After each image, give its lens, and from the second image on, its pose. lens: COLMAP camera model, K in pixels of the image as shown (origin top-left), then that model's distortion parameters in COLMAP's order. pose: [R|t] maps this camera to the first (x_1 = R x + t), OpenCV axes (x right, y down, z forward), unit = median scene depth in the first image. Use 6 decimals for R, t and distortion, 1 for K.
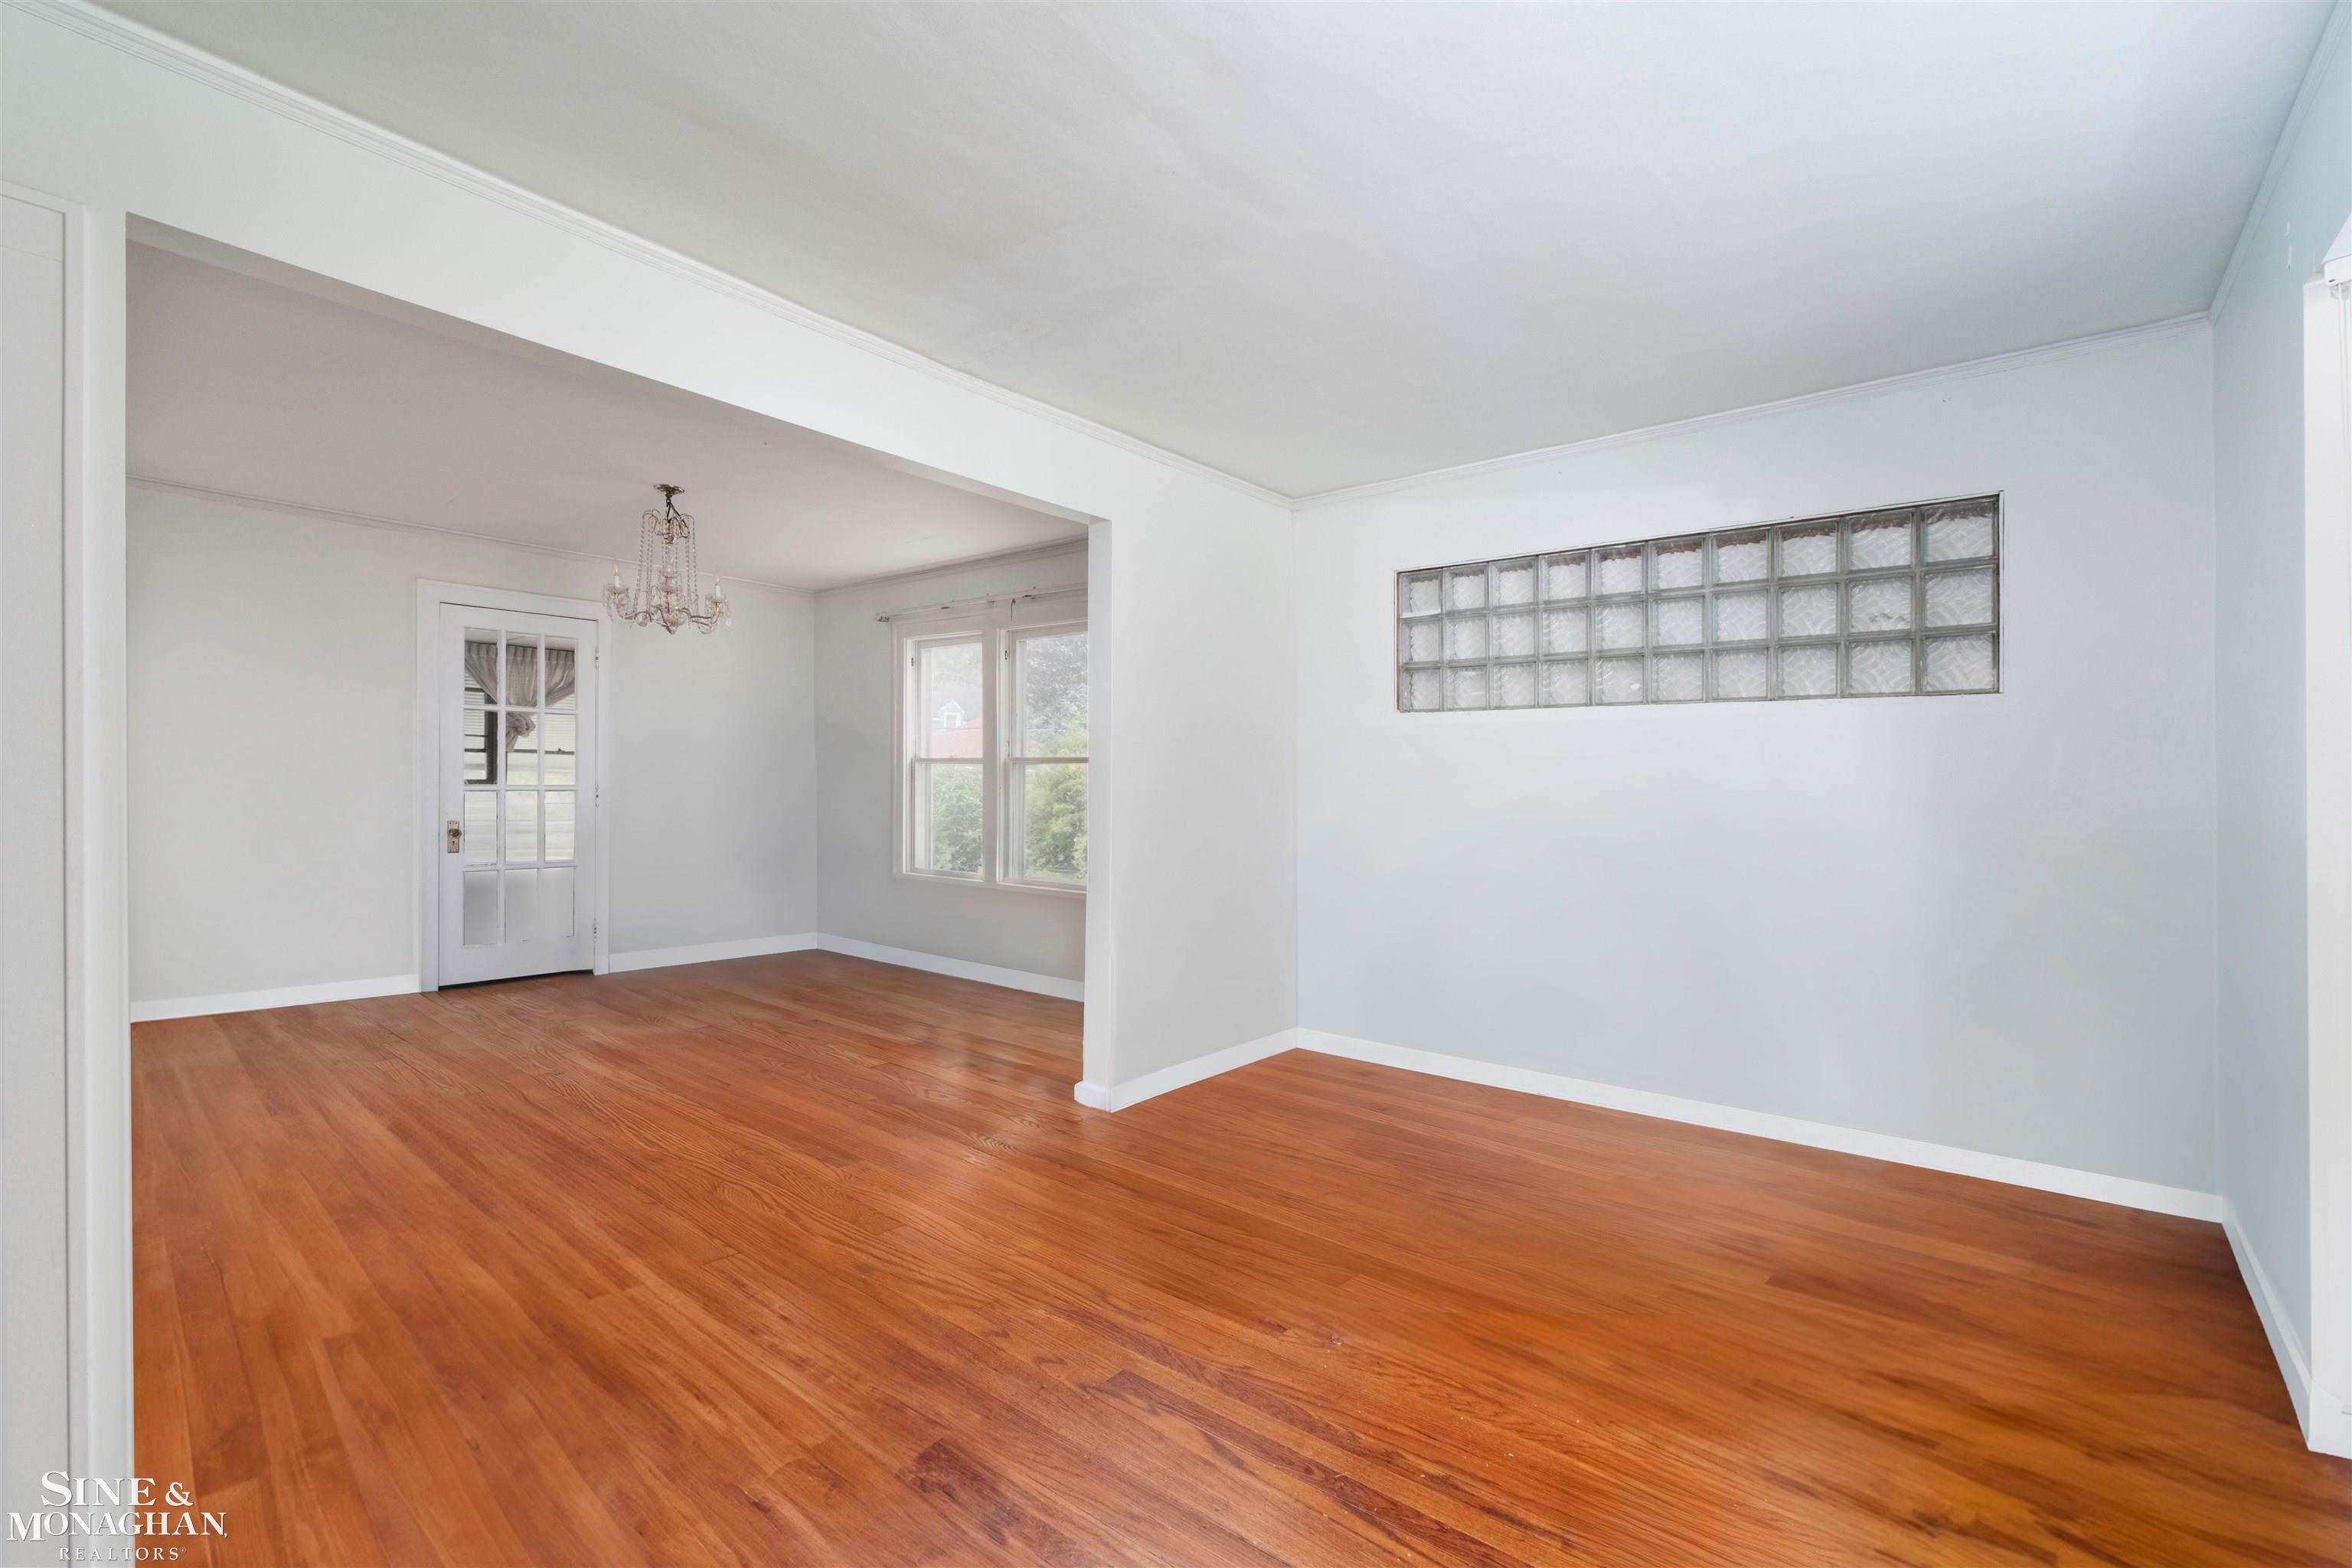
lens RADIAL K [[1032.7, 0, 1171.3], [0, 1032.7, 765.2], [0, 0, 1]] dist [0.019856, 0.000002]
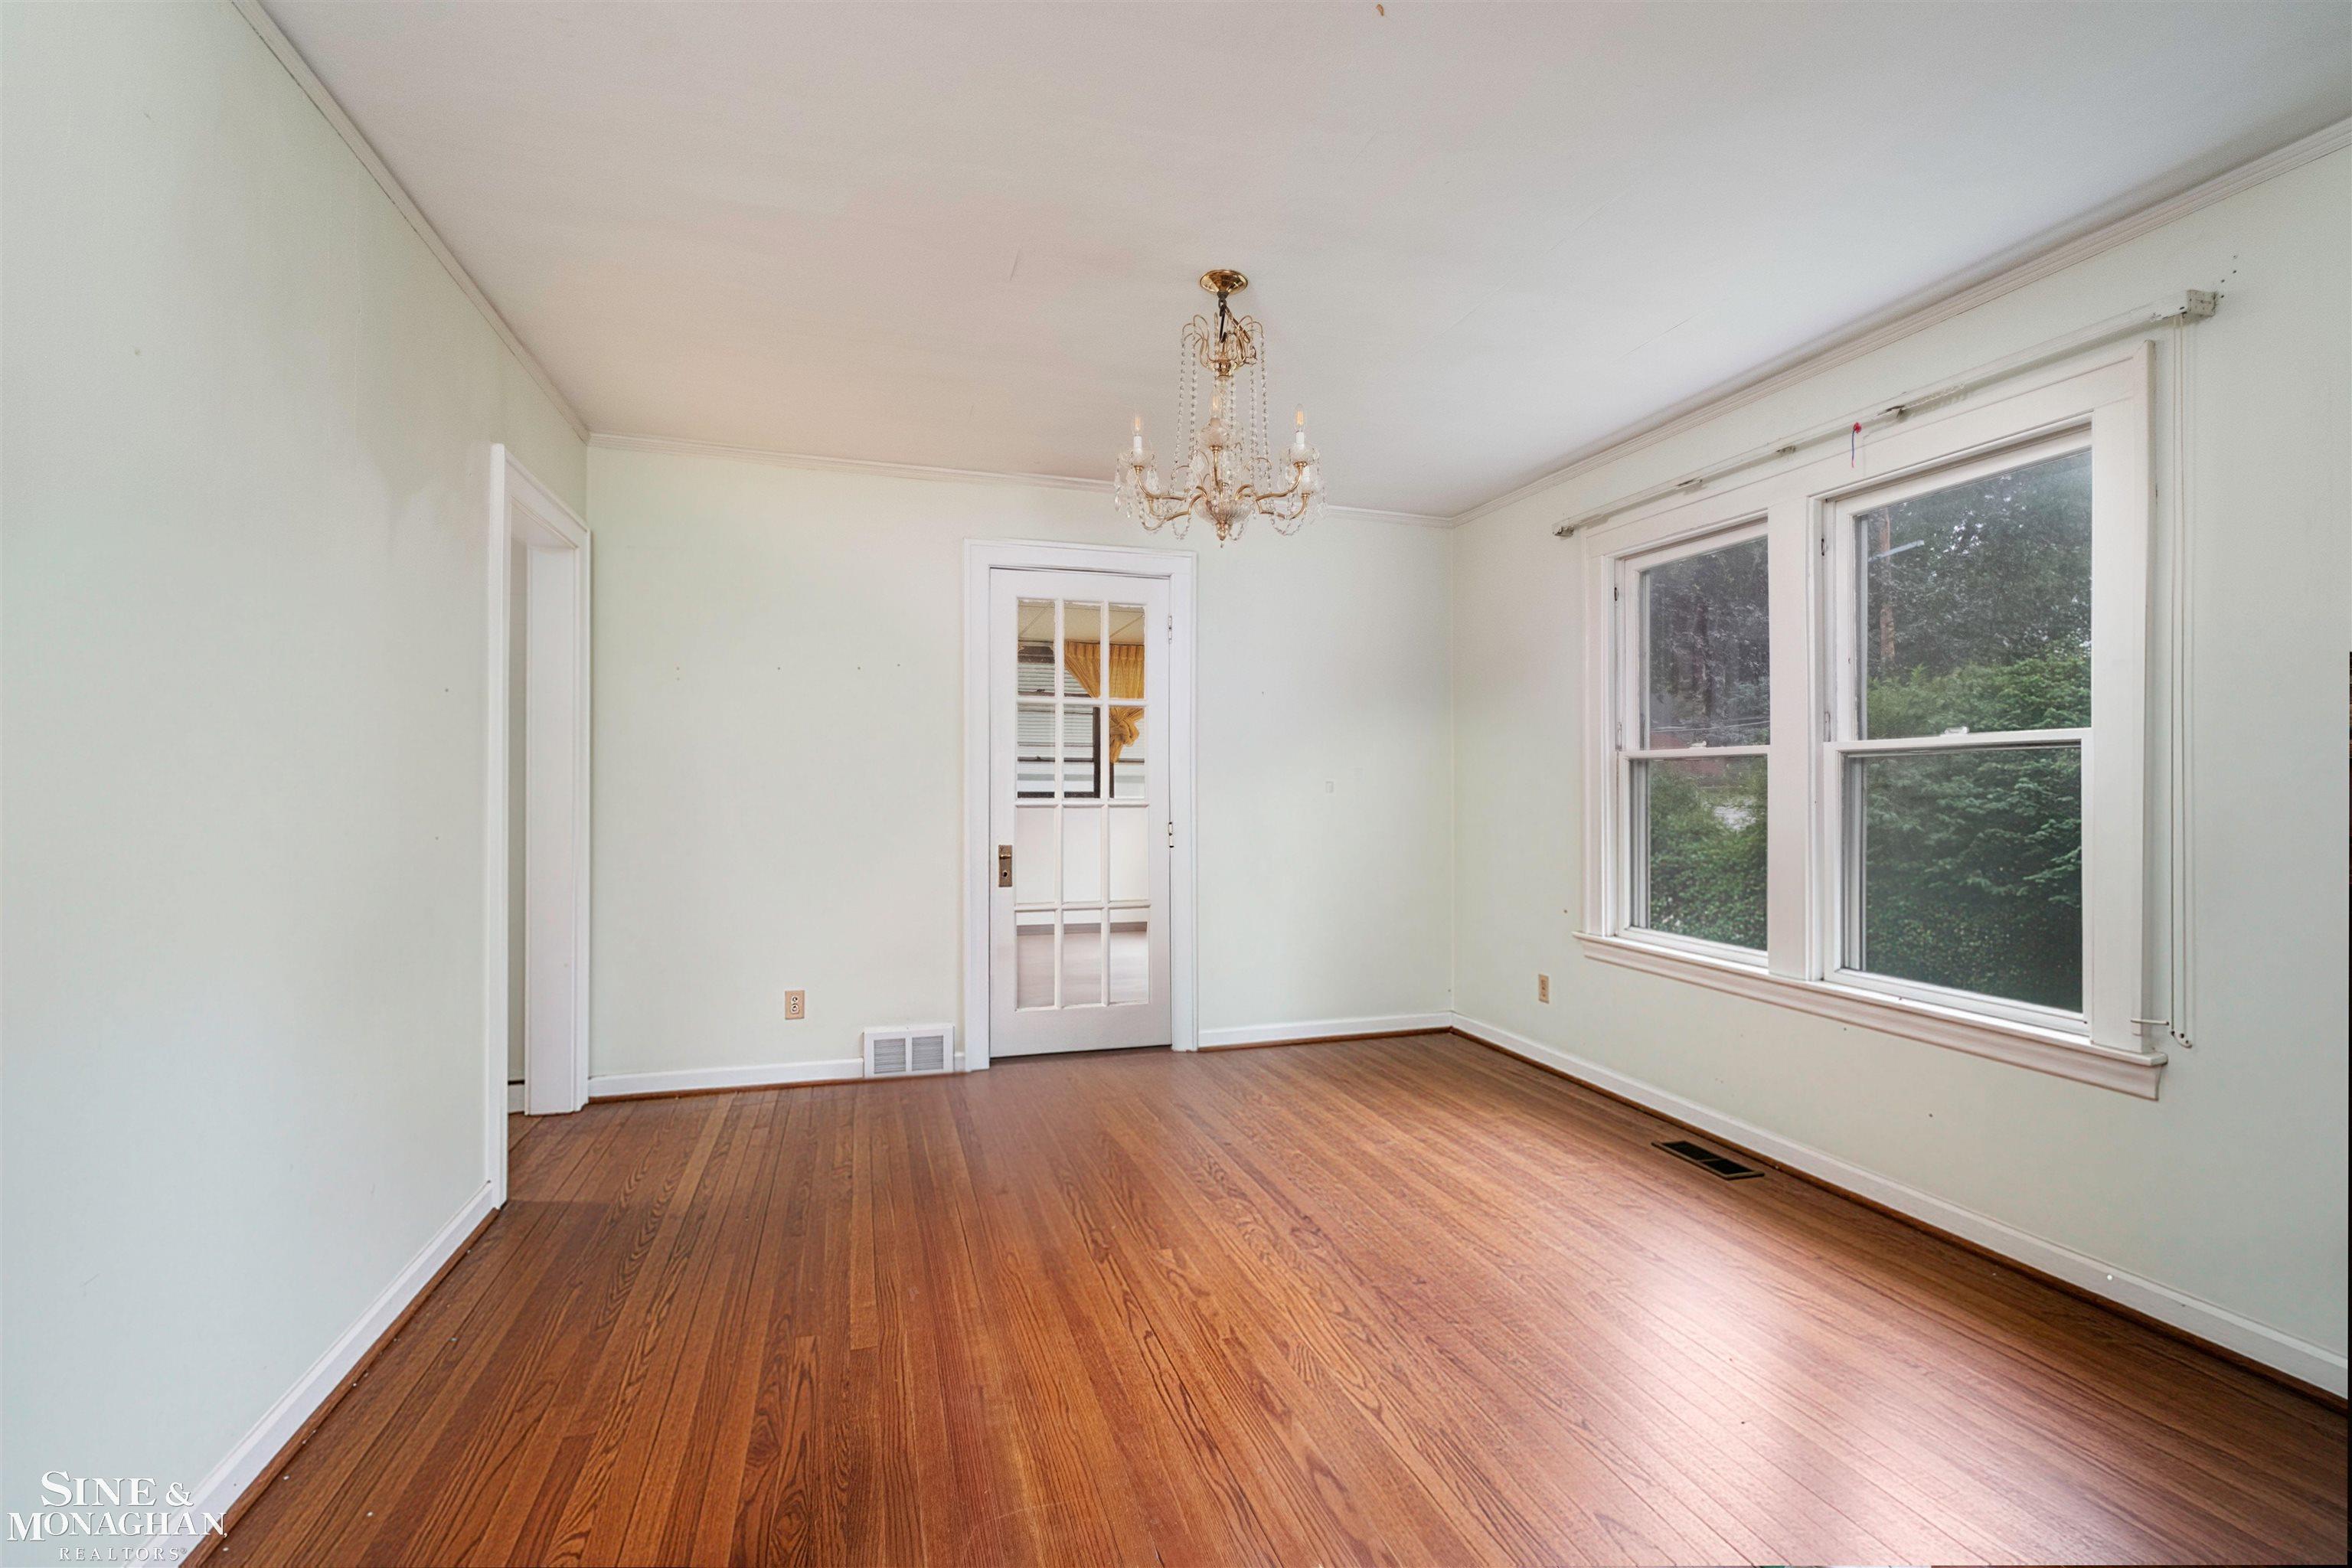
lens RADIAL K [[1032.7, 0, 1169.7], [0, 1032.7, 777.6], [0, 0, 1]] dist [0.019856, 0.000002]
pose [[0.839610, -0.008164, -0.543128, -0.146038], [0.007277, 0.999966, -0.003781, 0.005651], [0.543141, -0.000778, 0.839641, 0.366562]]
